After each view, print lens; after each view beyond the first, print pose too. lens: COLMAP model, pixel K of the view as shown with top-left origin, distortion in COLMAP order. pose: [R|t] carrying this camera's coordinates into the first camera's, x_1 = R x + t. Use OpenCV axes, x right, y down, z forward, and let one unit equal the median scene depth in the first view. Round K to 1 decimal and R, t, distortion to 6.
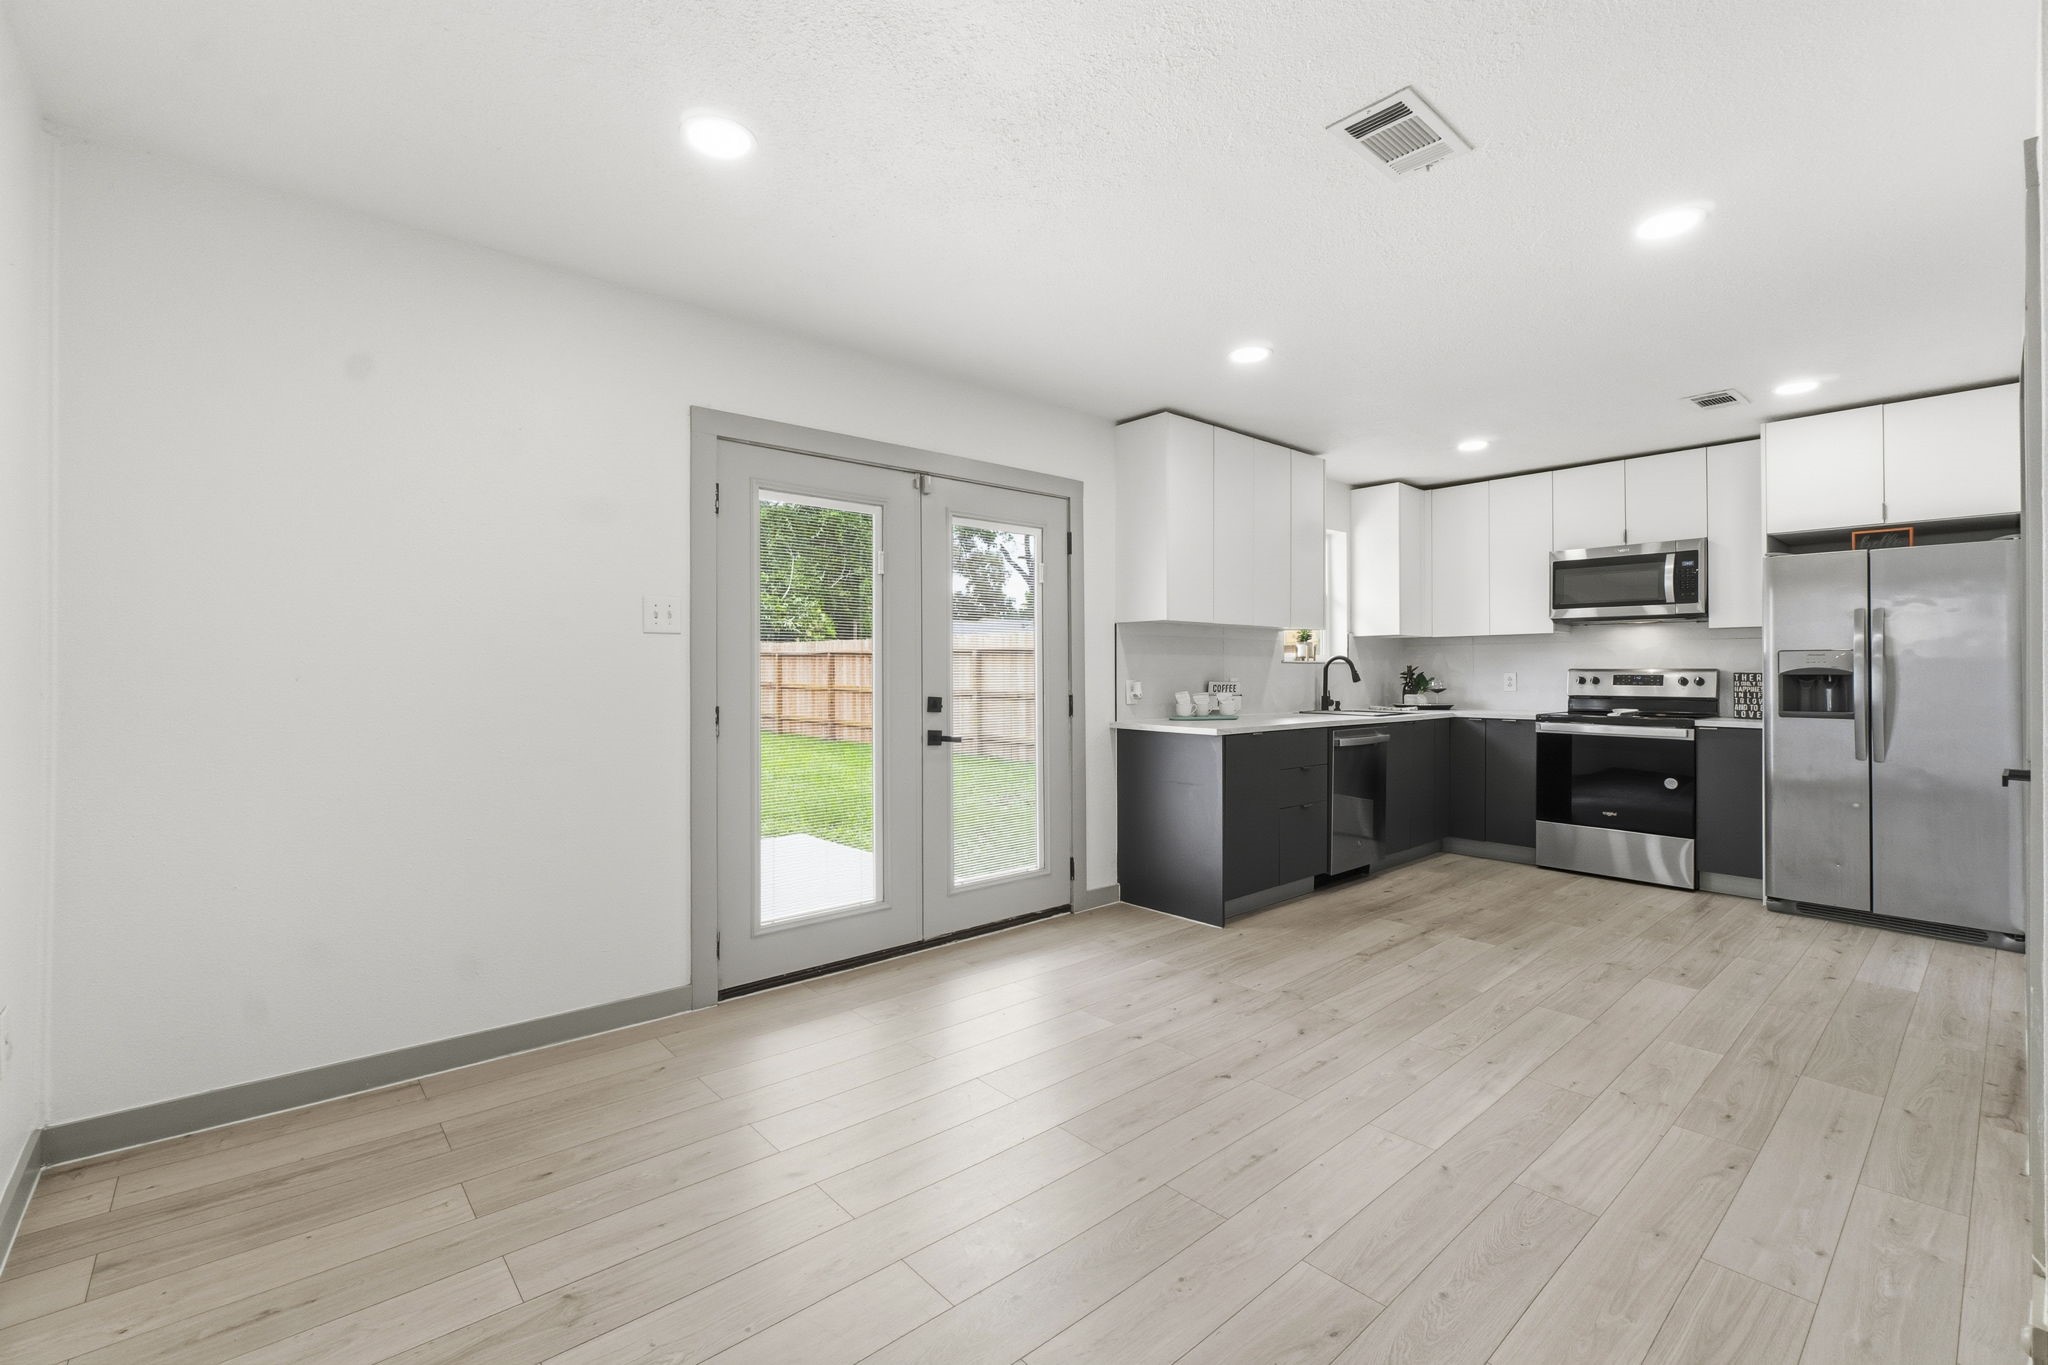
lens RADIAL K [[891.9, 0, 1015.8], [0, 891.9, 661.4], [0, 0, 1]] dist [-0.009591, 0.000973]
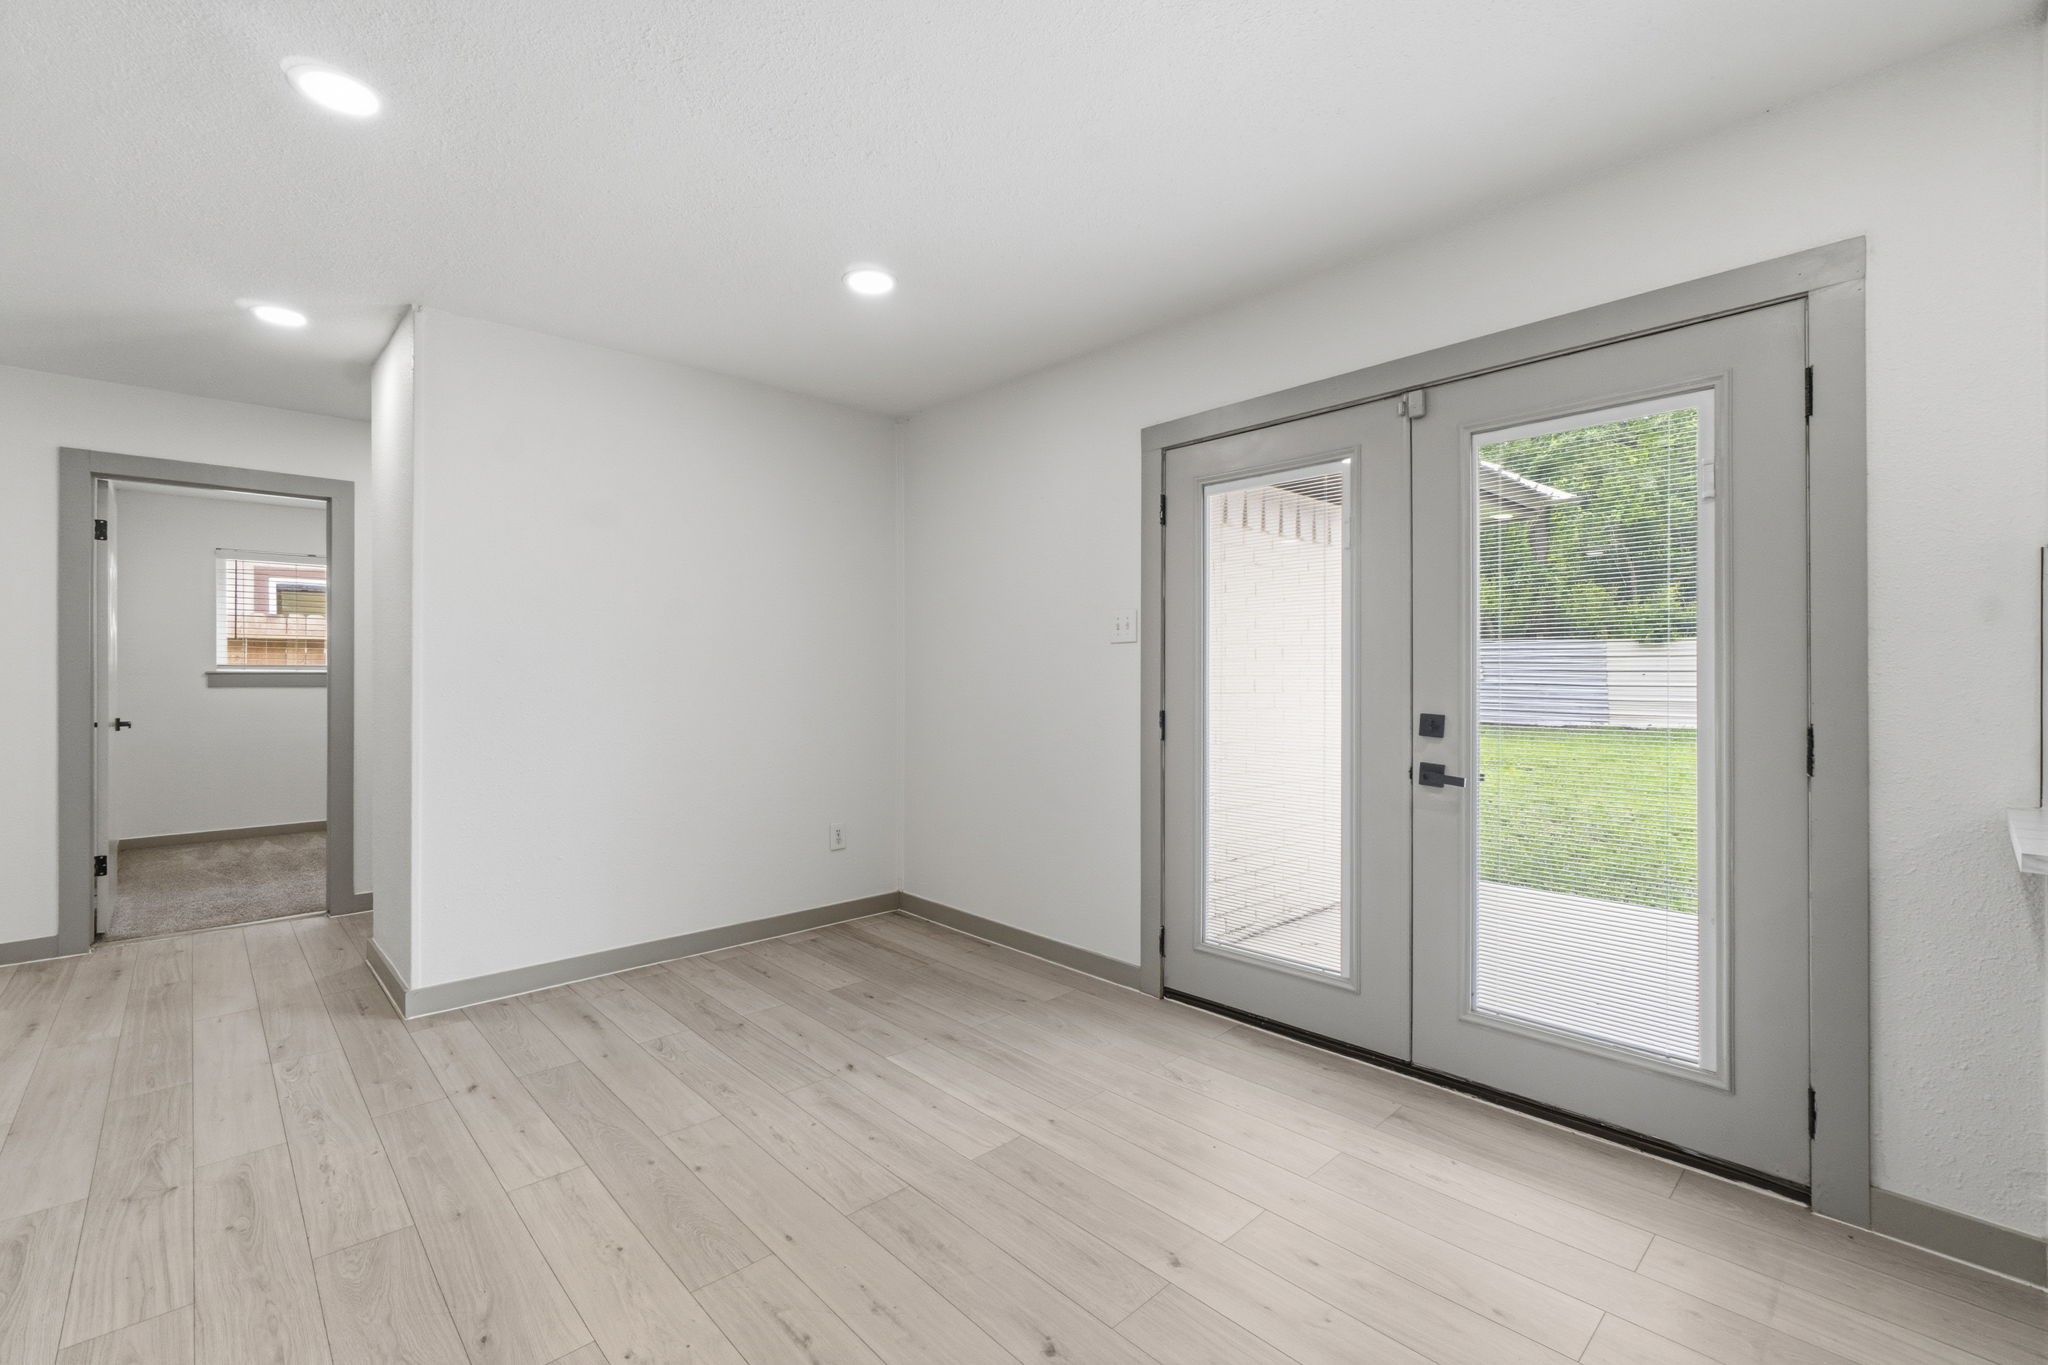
lens RADIAL K [[891.9, 0, 1002.9], [0, 891.9, 675.6], [0, 0, 1]] dist [-0.009591, 0.000973]
pose [[0.014804, -0.002785, -0.999887, 0.184772], [0.011784, 0.999927, -0.002611, 0.002729], [0.999821, -0.011744, 0.014836, 0.213278]]
